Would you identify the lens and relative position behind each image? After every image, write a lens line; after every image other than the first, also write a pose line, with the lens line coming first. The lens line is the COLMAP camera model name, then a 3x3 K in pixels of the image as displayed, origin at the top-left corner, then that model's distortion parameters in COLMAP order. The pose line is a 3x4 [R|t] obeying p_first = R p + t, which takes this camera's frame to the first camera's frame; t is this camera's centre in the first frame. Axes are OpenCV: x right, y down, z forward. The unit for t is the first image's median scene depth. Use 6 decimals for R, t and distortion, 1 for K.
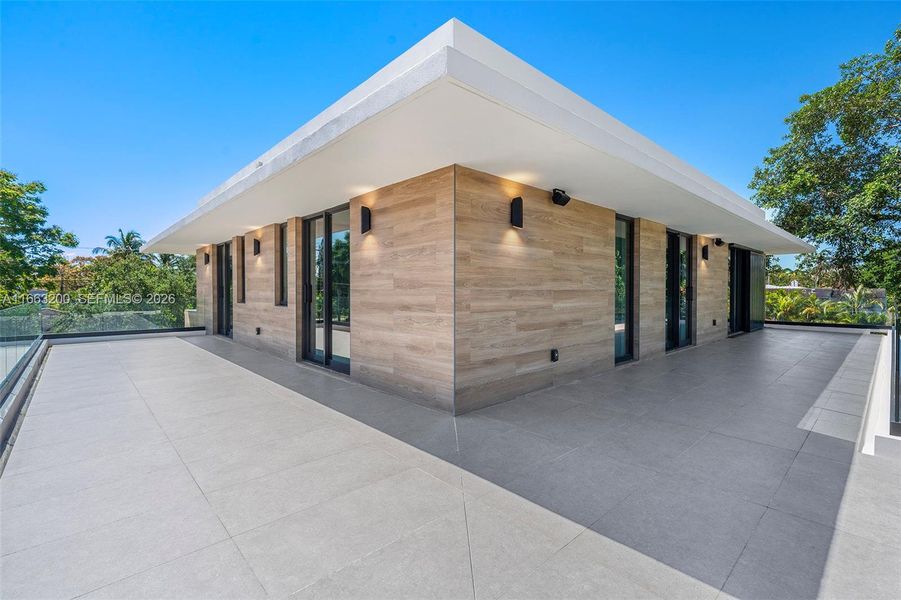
lens RADIAL K [[403.1, 0, 448.6], [0, 403.1, 290.7], [0, 0, 1]] dist [0.001574, 0.000301]
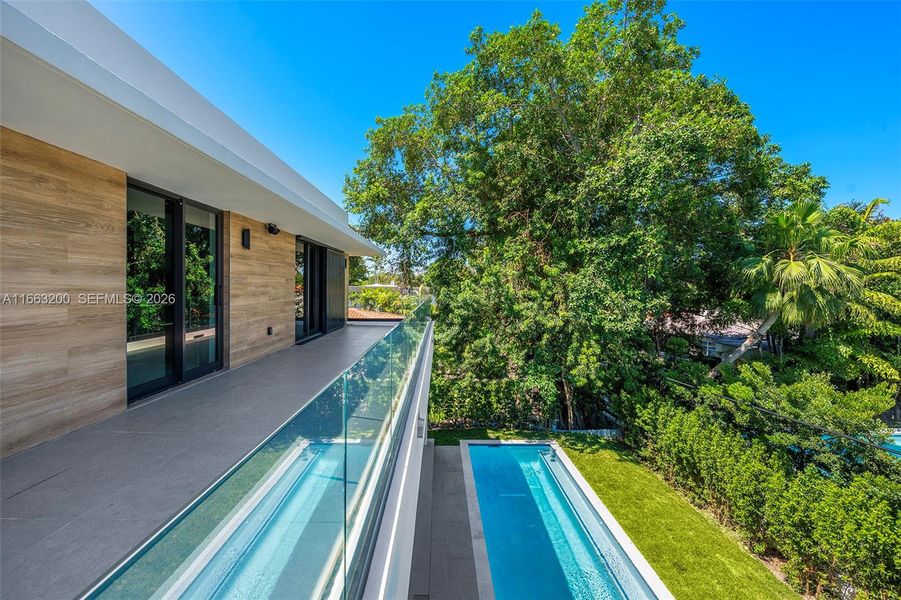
lens RADIAL K [[346.9, 0, 447.1], [0, 346.9, 289.8], [0, 0, 1]] dist [0.000419, 0.000022]
pose [[0.655573, 0.000009, 0.755132, 0.271566], [-0.004965, 0.999978, 0.004299, -0.004136], [-0.755115, -0.006567, 0.655559, 0.214965]]
